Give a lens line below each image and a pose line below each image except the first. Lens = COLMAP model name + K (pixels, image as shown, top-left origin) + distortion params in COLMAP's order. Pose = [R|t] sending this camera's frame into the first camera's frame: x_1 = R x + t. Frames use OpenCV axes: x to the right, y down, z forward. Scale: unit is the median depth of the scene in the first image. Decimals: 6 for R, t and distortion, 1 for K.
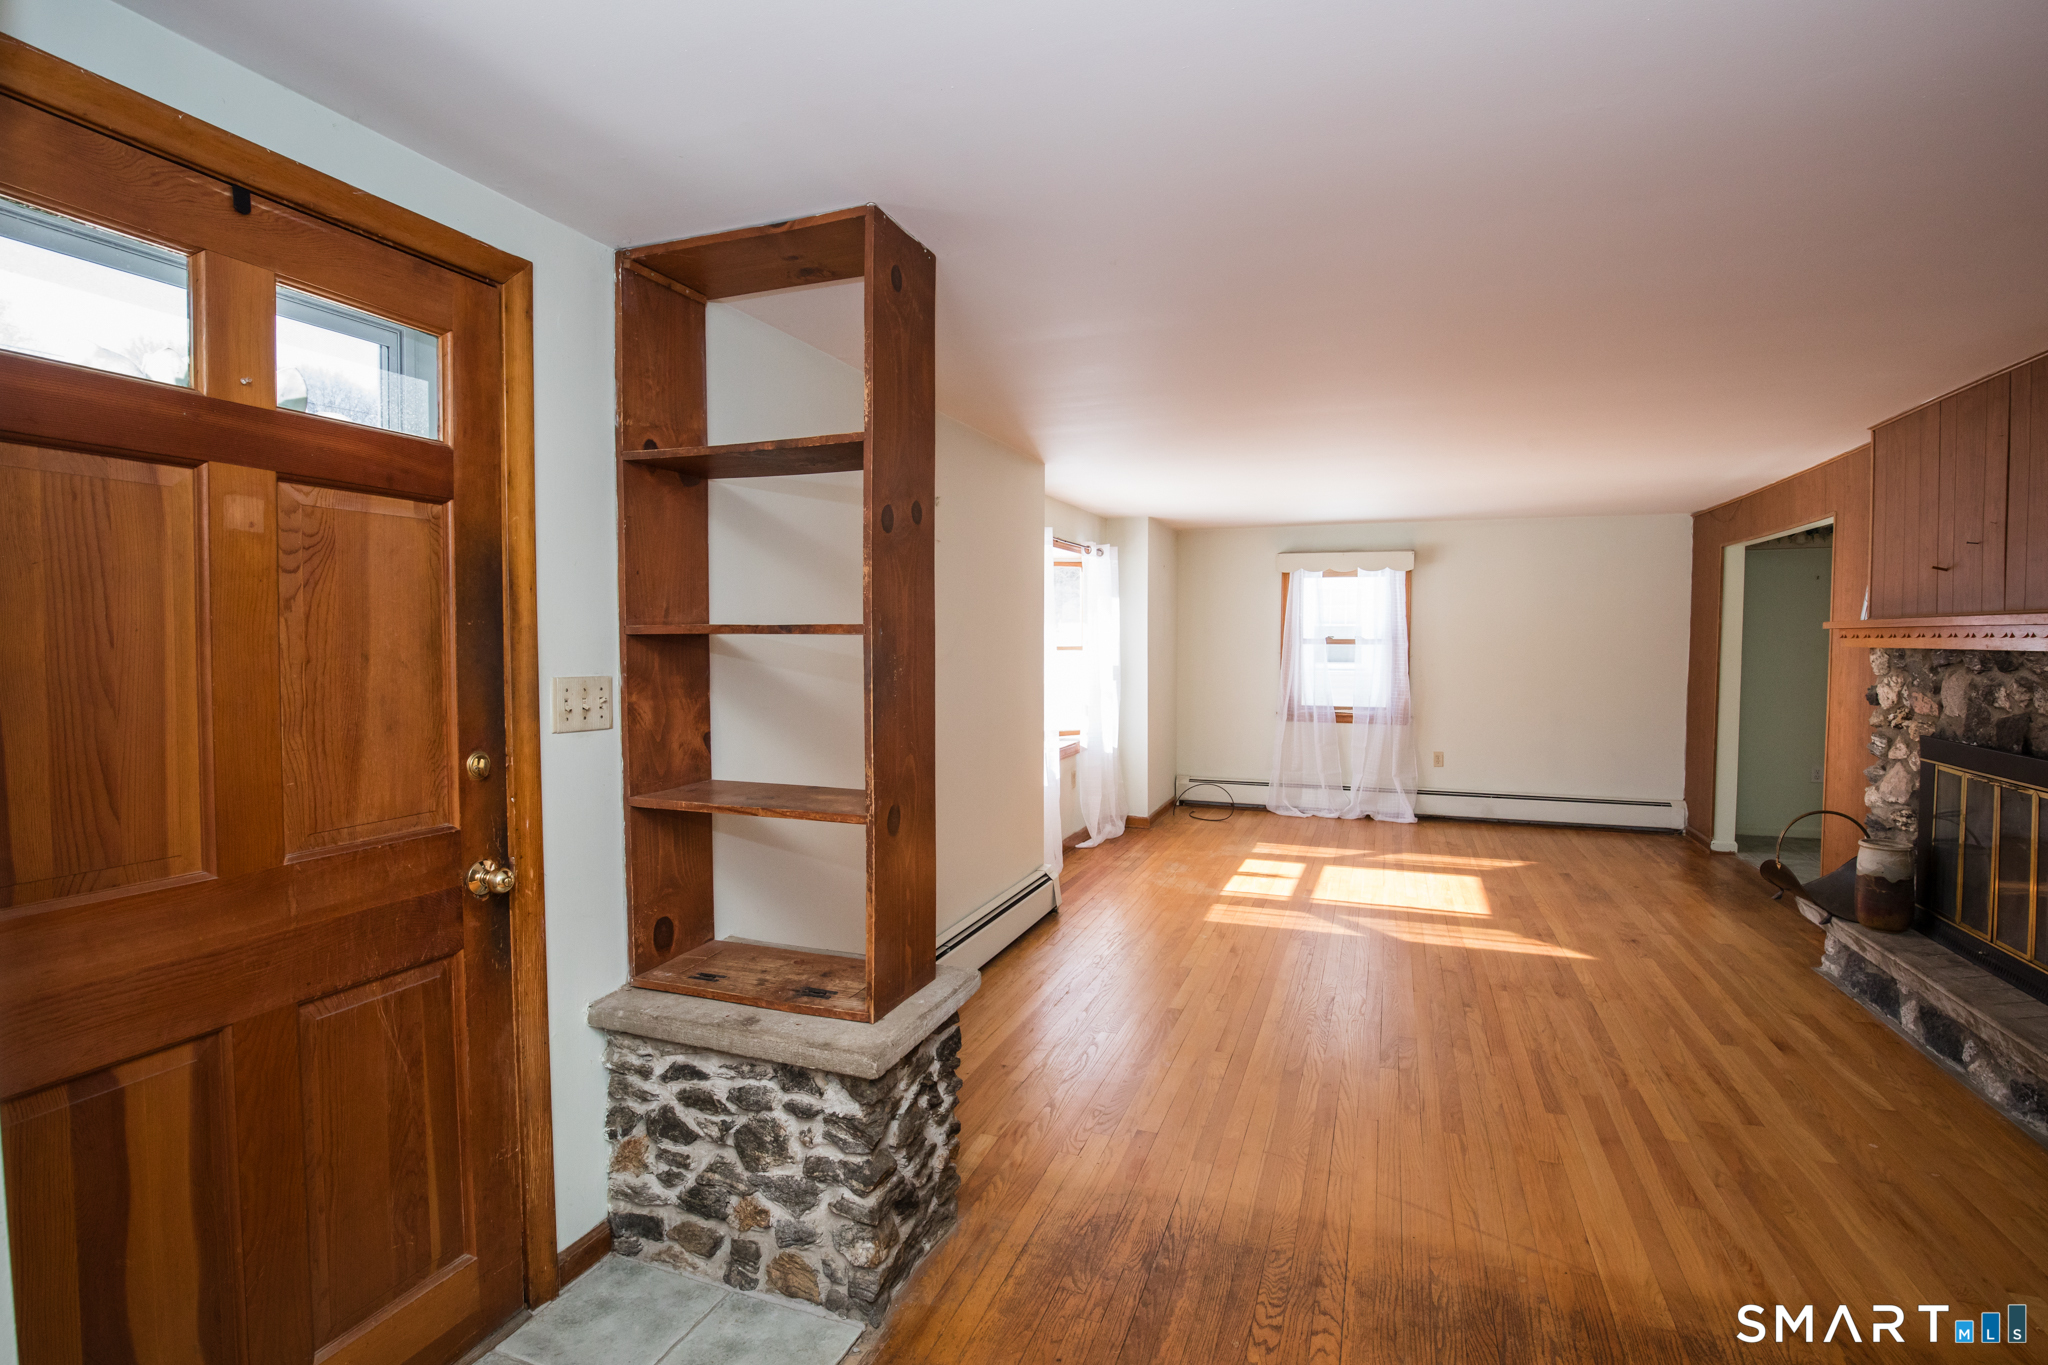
lens RADIAL K [[943.4, 0, 1031.6], [0, 943.4, 675.1], [0, 0, 1]] dist [-0.041142, 0.007475]
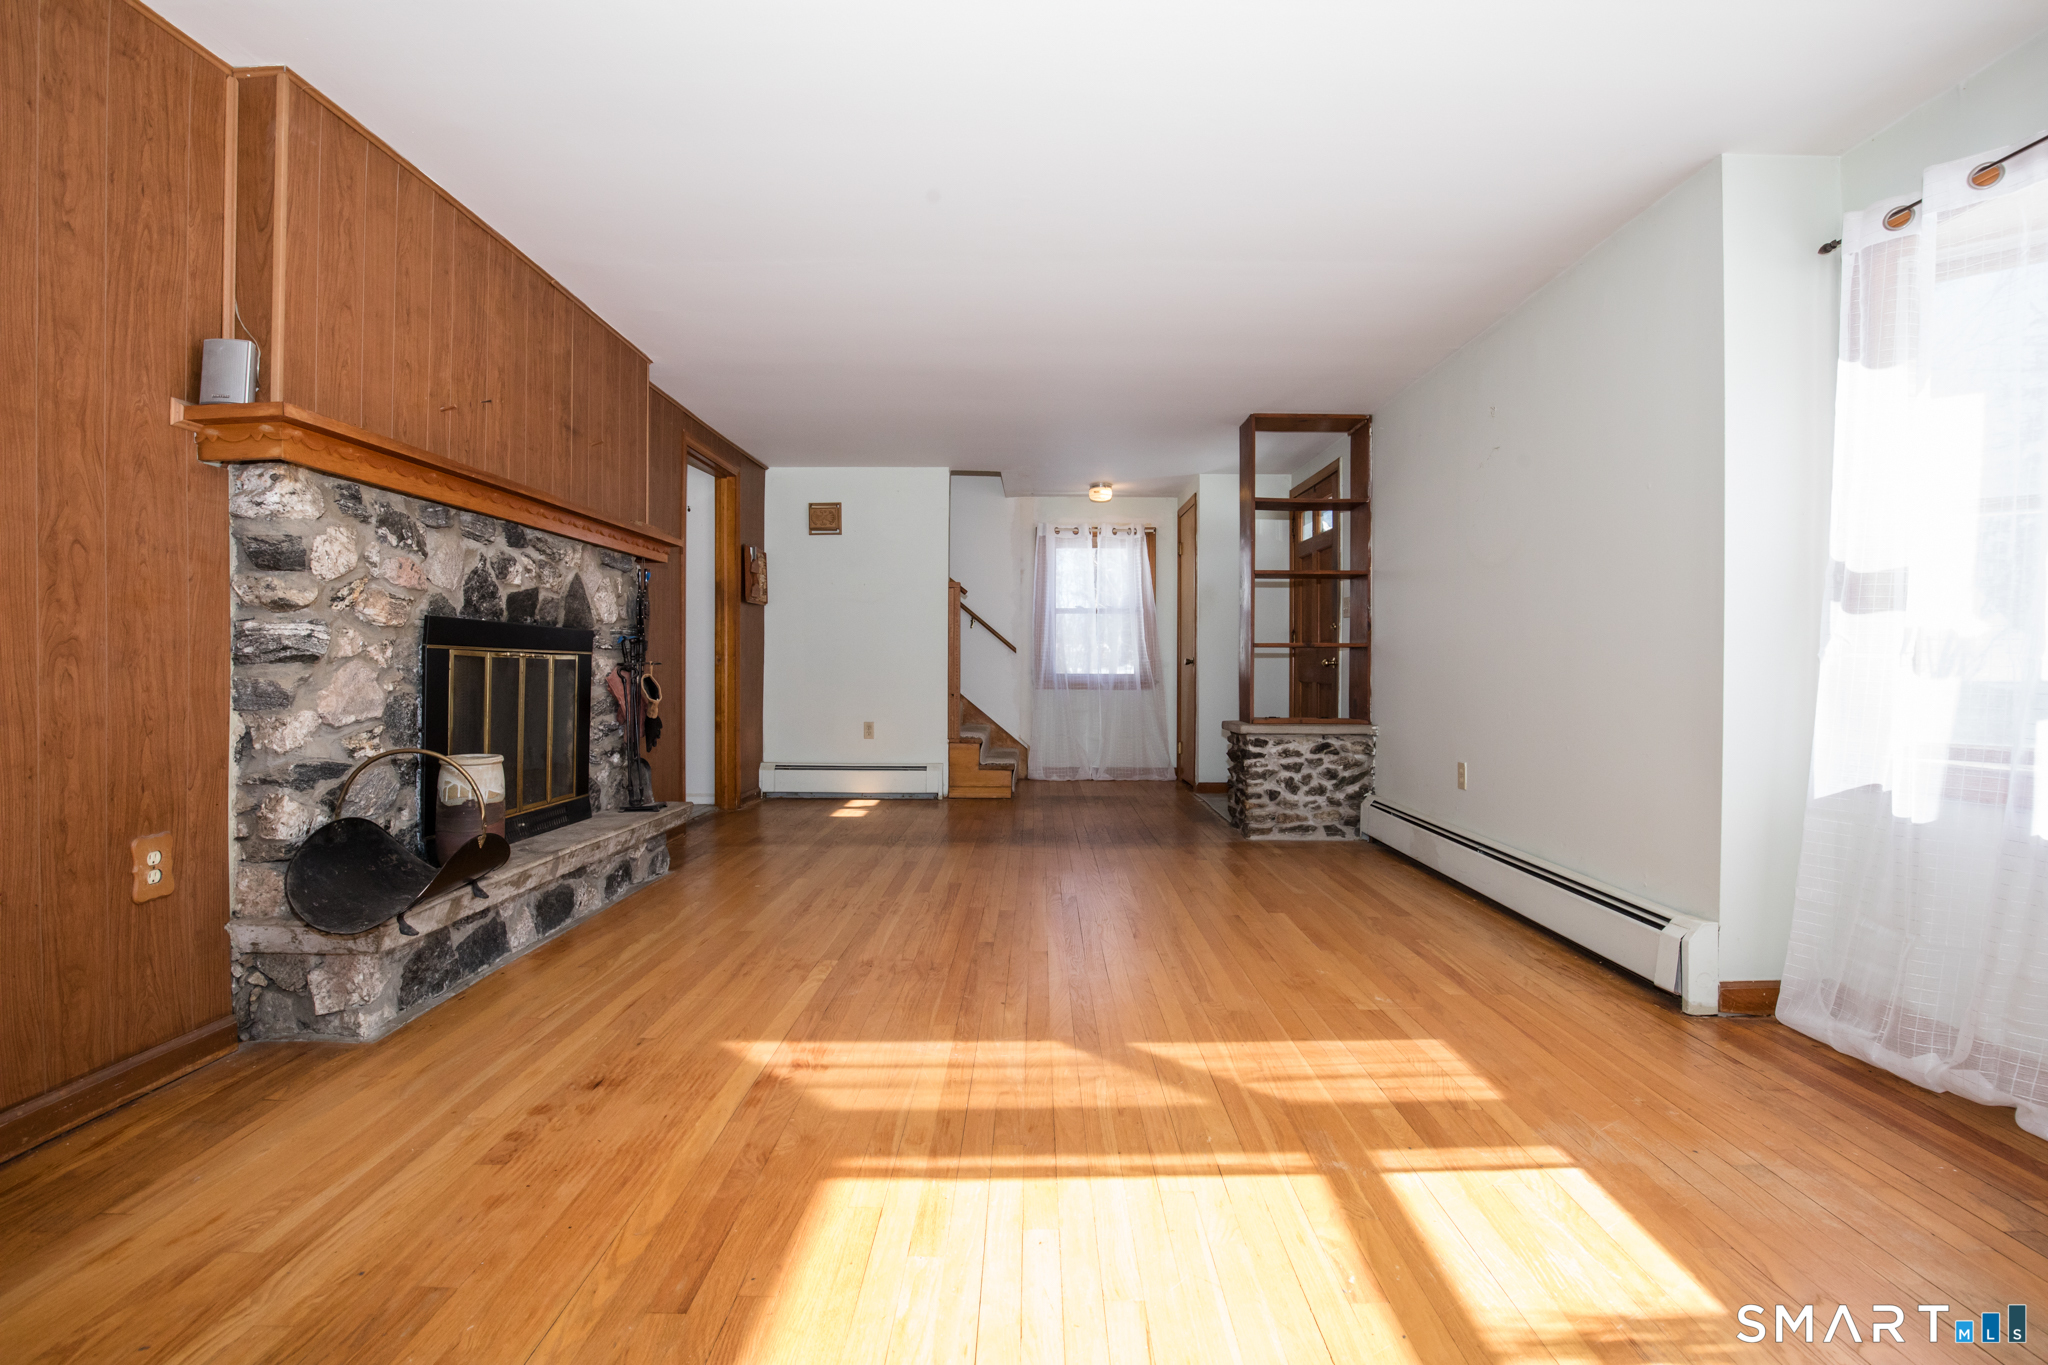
lens RADIAL K [[943.4, 0, 1031.8], [0, 943.4, 677.4], [0, 0, 1]] dist [-0.041142, 0.007475]
pose [[-0.937090, -0.003403, -0.349073, 0.628254], [-0.020938, 0.998700, 0.046471, 0.058472], [0.348461, 0.050856, -0.935943, 1.550175]]
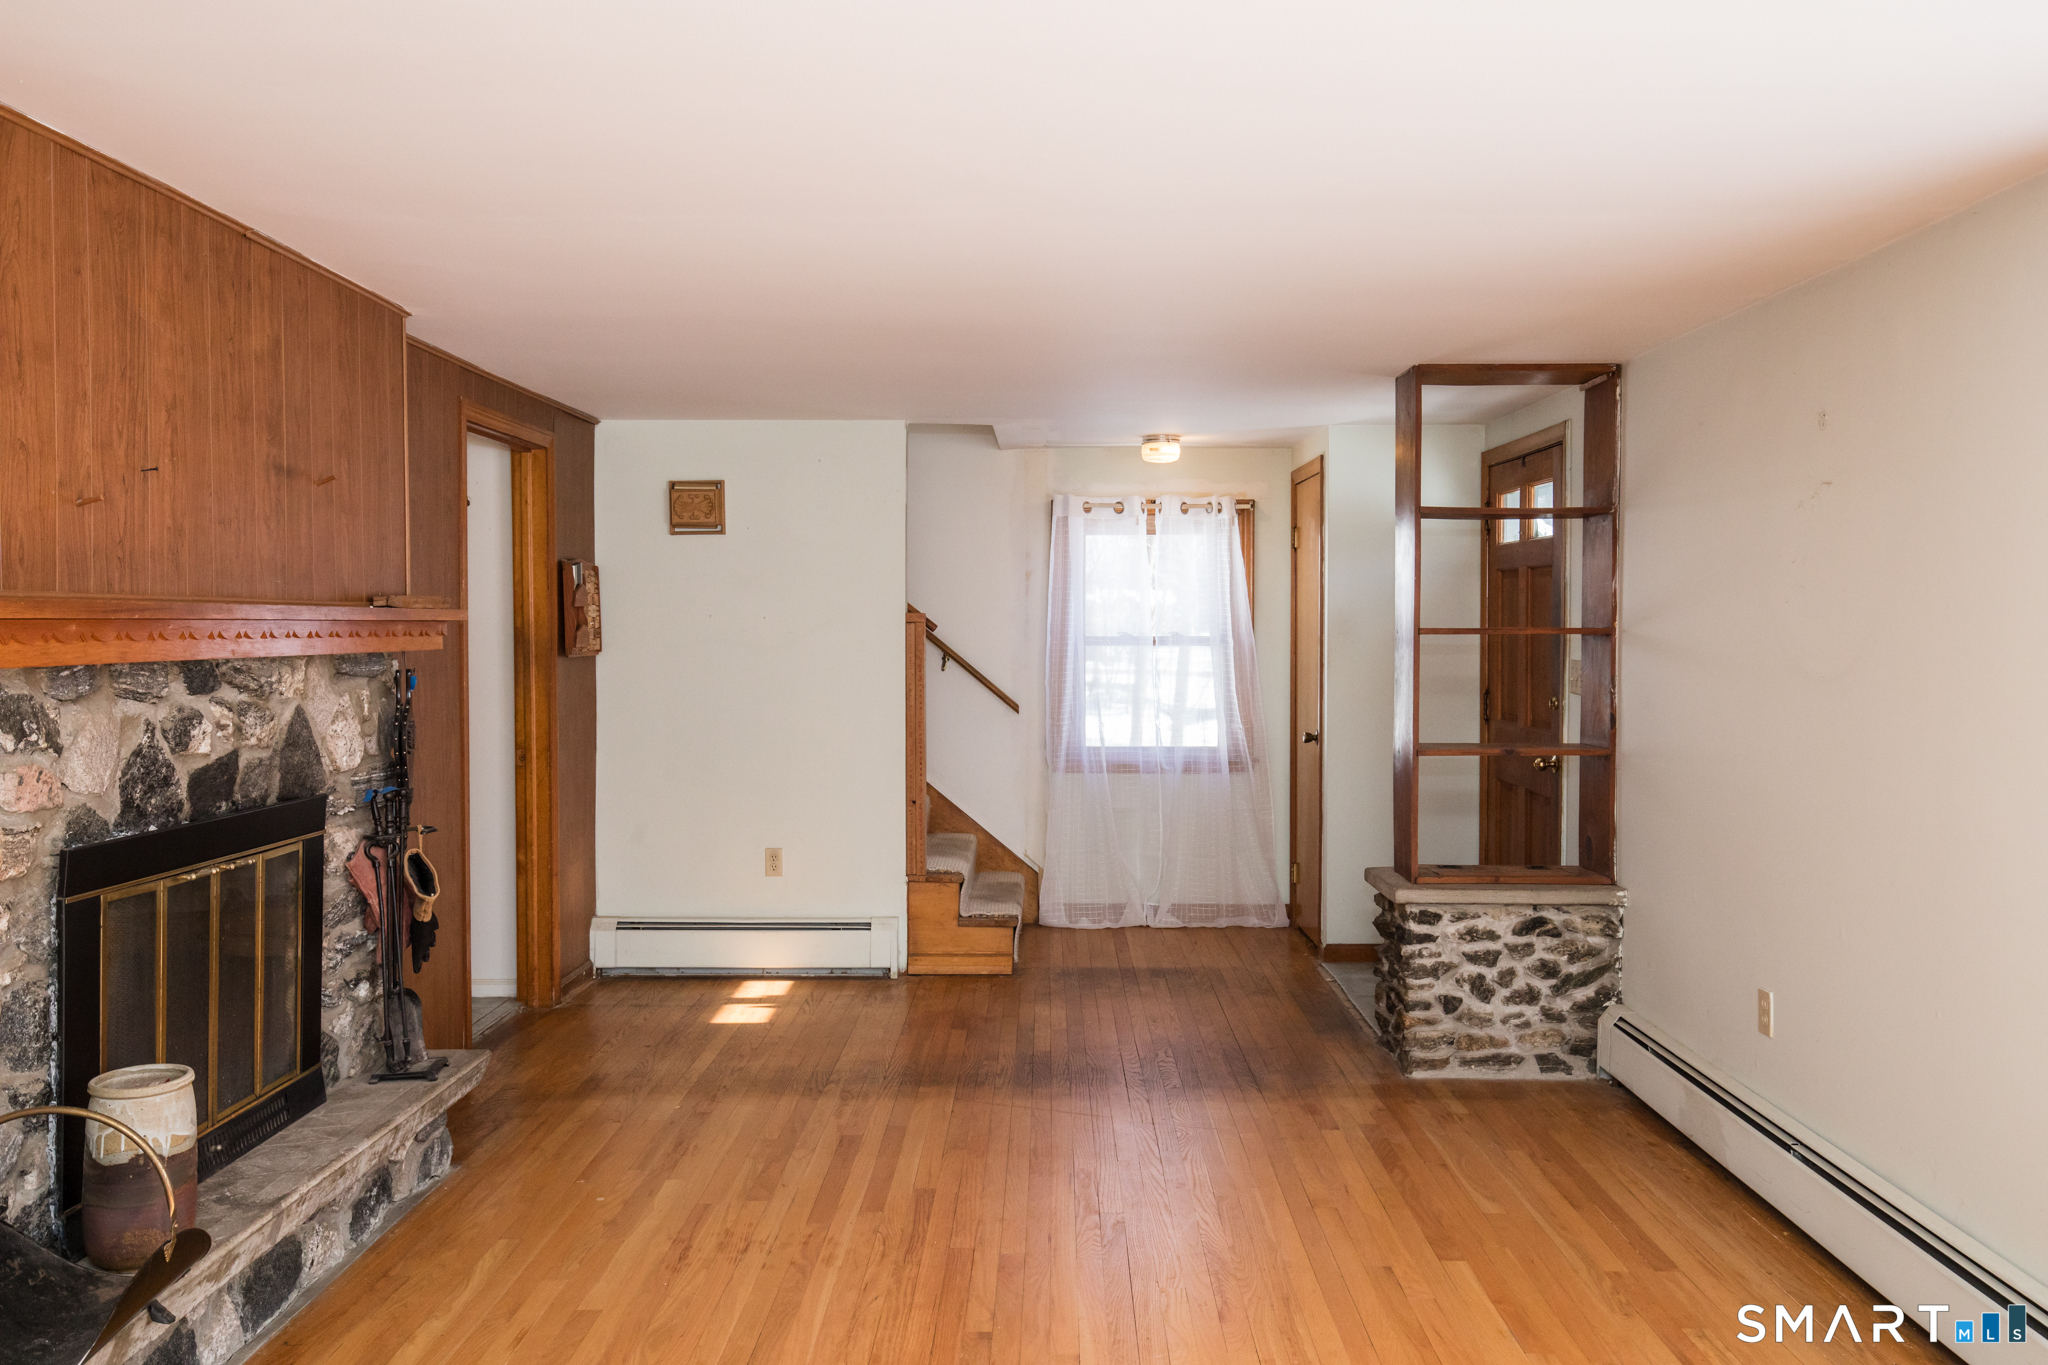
lens RADIAL K [[1631.3, 0, 1030.8], [0, 1631.3, 674.2], [0, 0, 1]] dist [0.004971, 0.024572]
pose [[-0.938914, 0.007391, -0.344073, 0.650423], [-0.017859, 0.997376, 0.070159, -0.074345], [0.343688, 0.072018, -0.936318, 1.584333]]
